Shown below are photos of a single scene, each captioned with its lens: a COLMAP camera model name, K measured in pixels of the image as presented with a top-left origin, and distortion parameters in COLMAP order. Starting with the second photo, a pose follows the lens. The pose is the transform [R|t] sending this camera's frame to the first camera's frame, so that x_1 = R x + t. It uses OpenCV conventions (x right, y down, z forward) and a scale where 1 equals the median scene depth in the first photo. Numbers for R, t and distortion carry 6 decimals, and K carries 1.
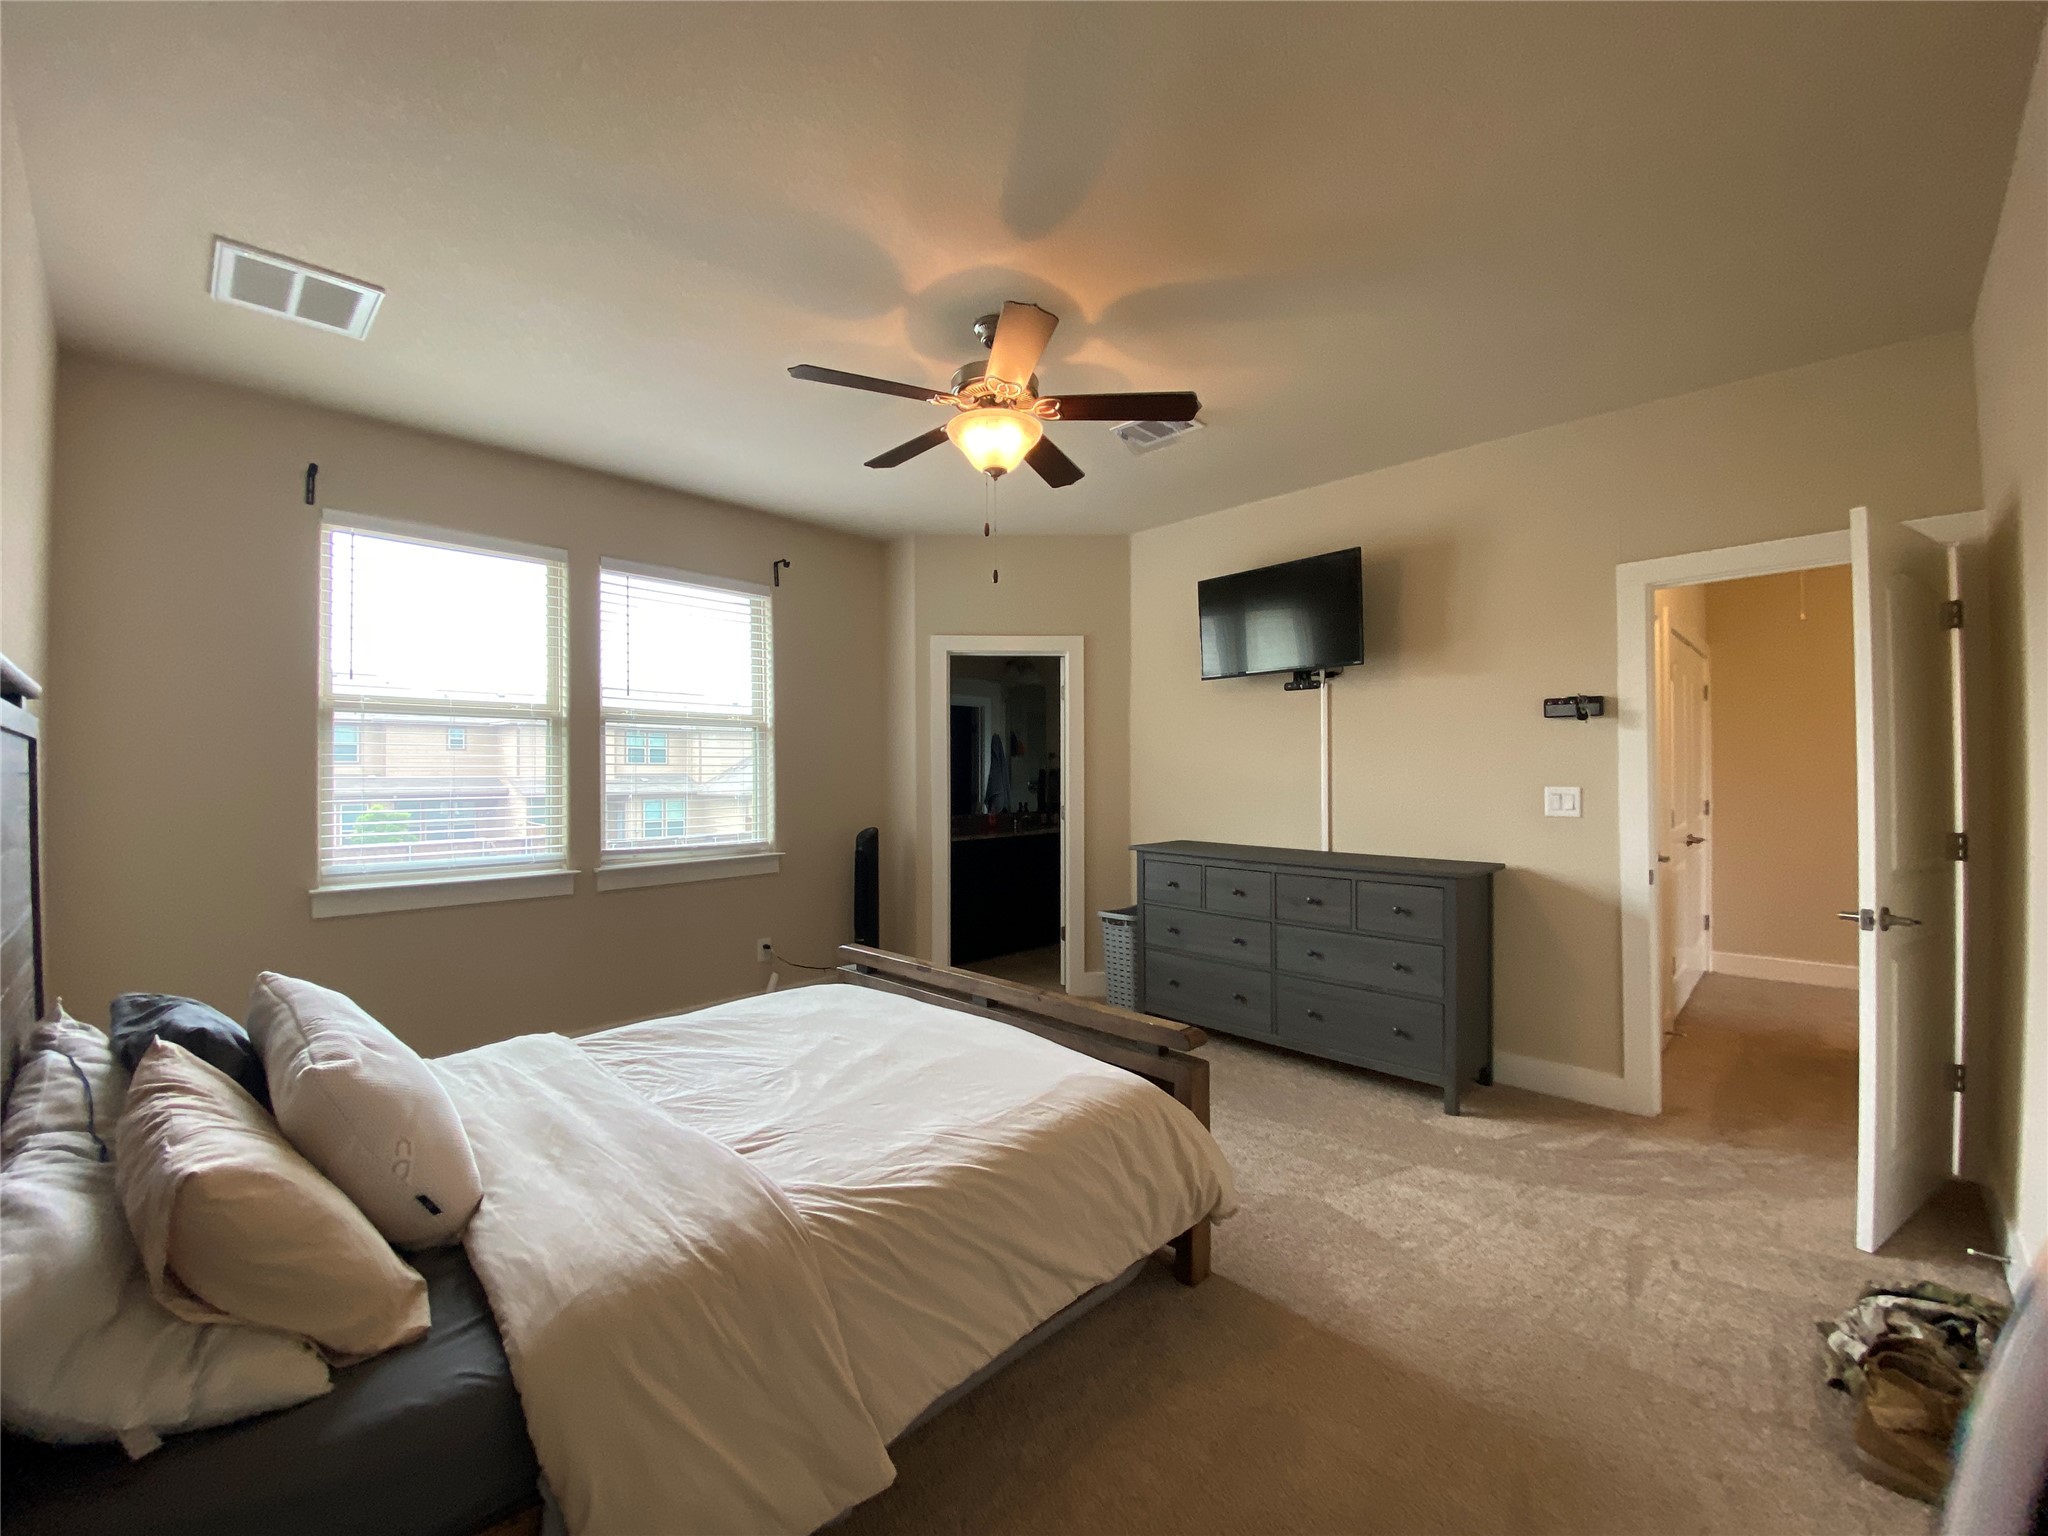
lens RADIAL K [[825.4, 0, 1017.2], [0, 825.4, 769.6], [0, 0, 1]] dist [-0.002282, -0.007199]
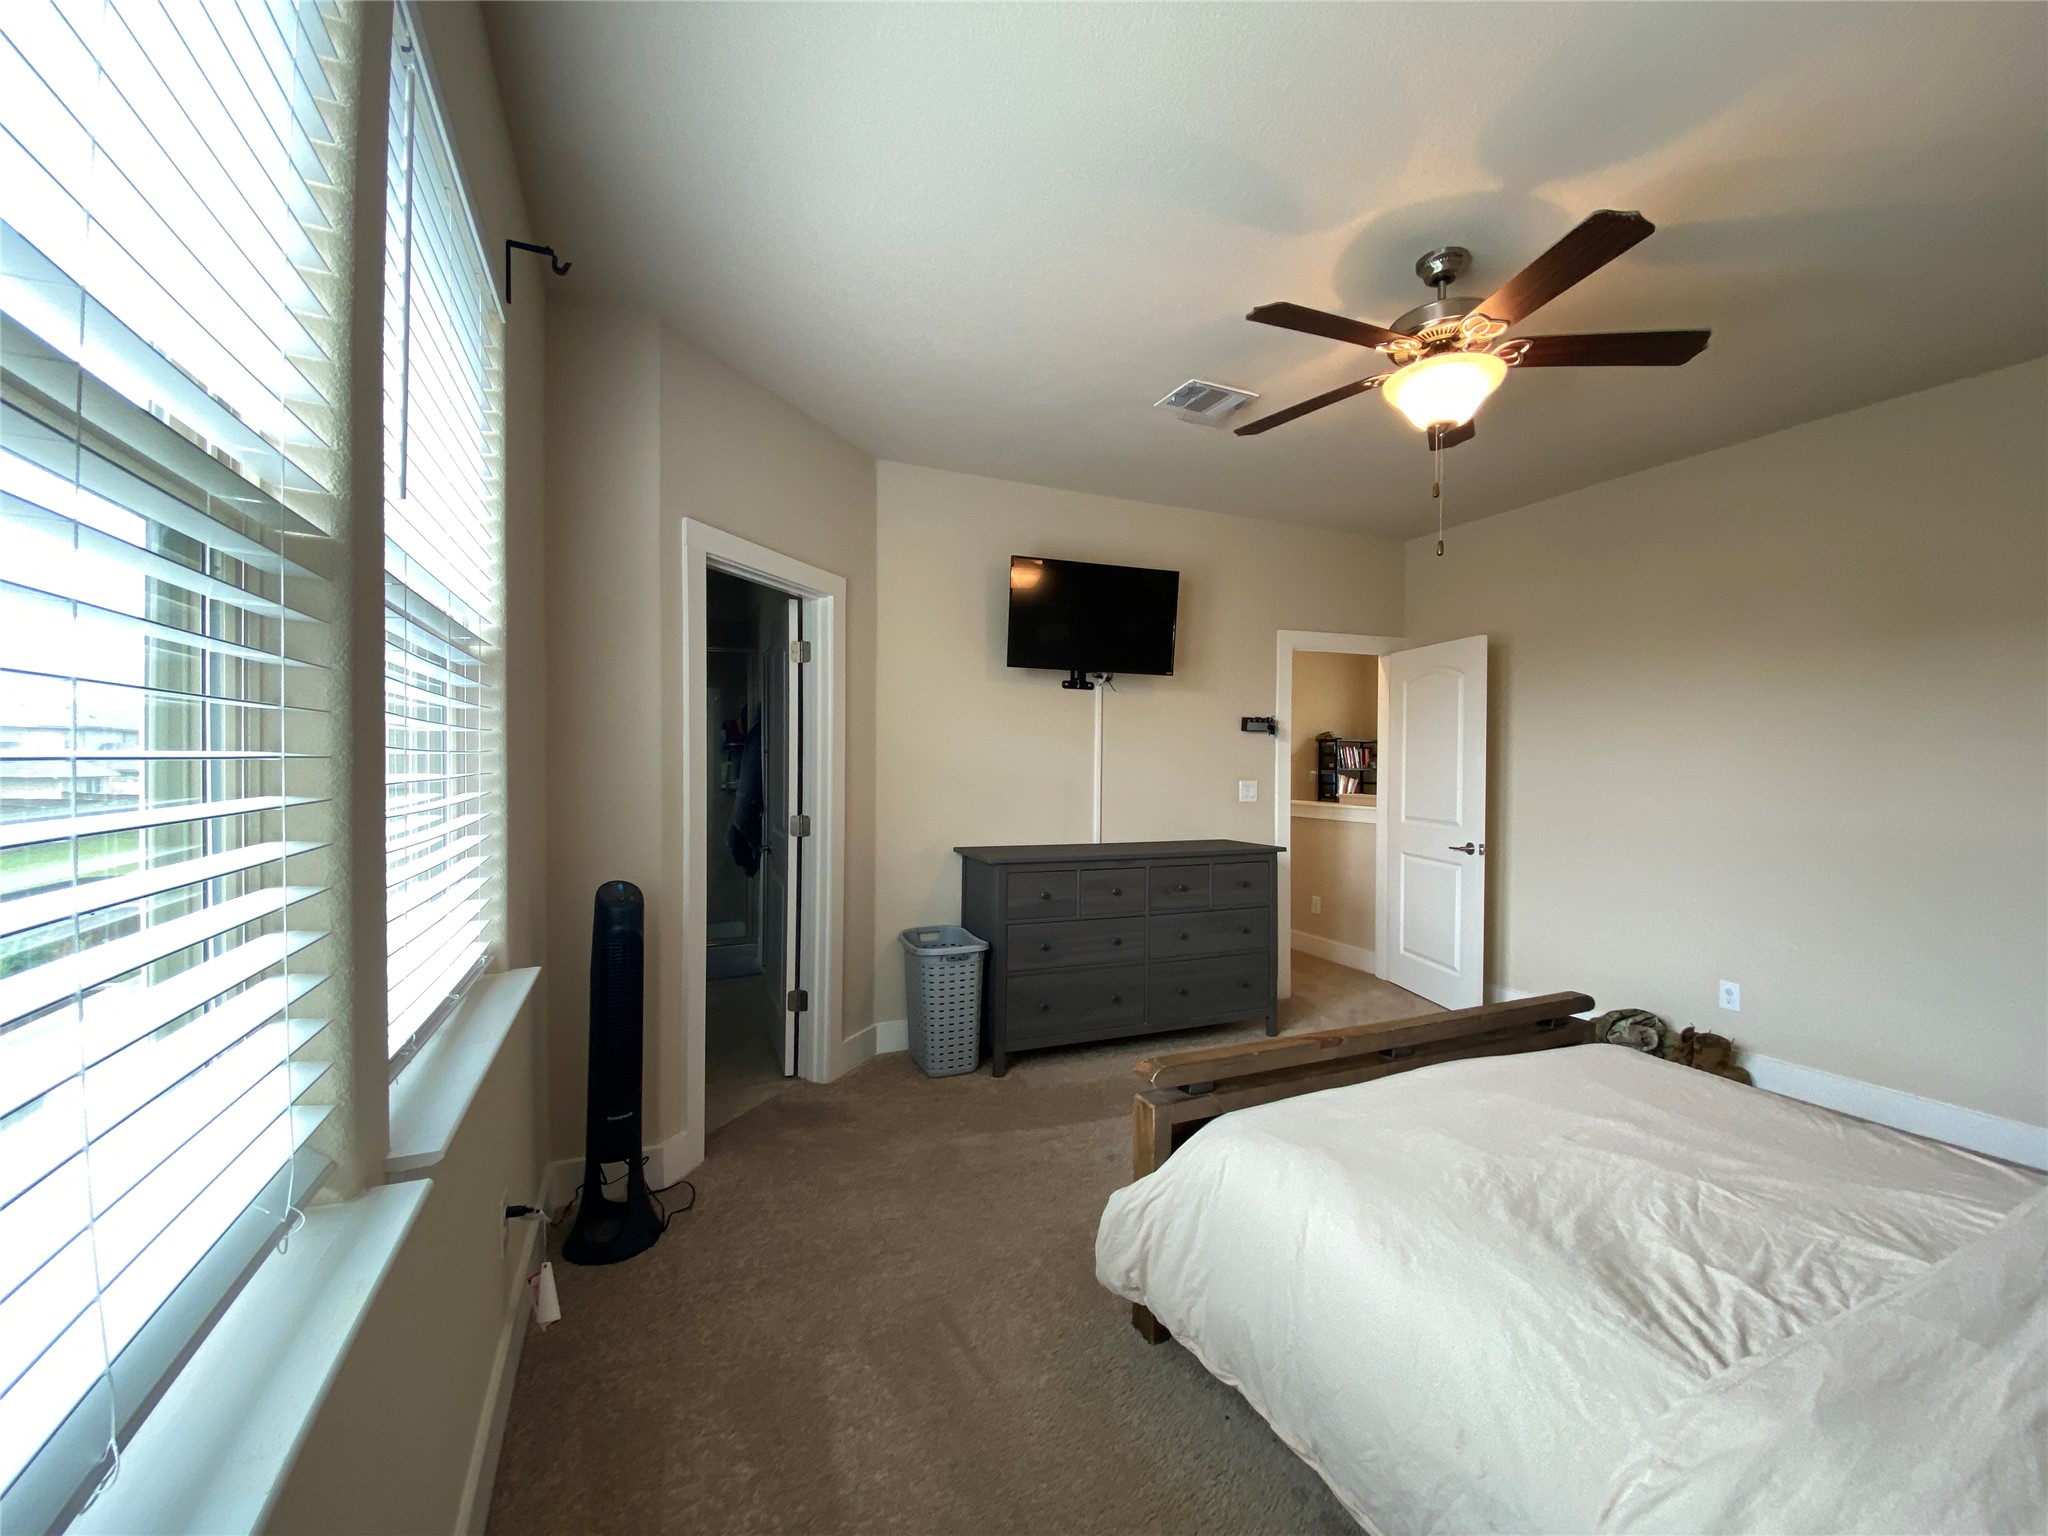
lens RADIAL K [[825.4, 0, 1022.8], [0, 825.4, 761.7], [0, 0, 1]] dist [-0.002282, -0.007199]
pose [[0.371567, 0.000487, 0.928406, -0.713232], [-0.014208, 0.999886, 0.005162, -0.011844], [-0.928297, -0.015109, 0.371531, 0.765783]]
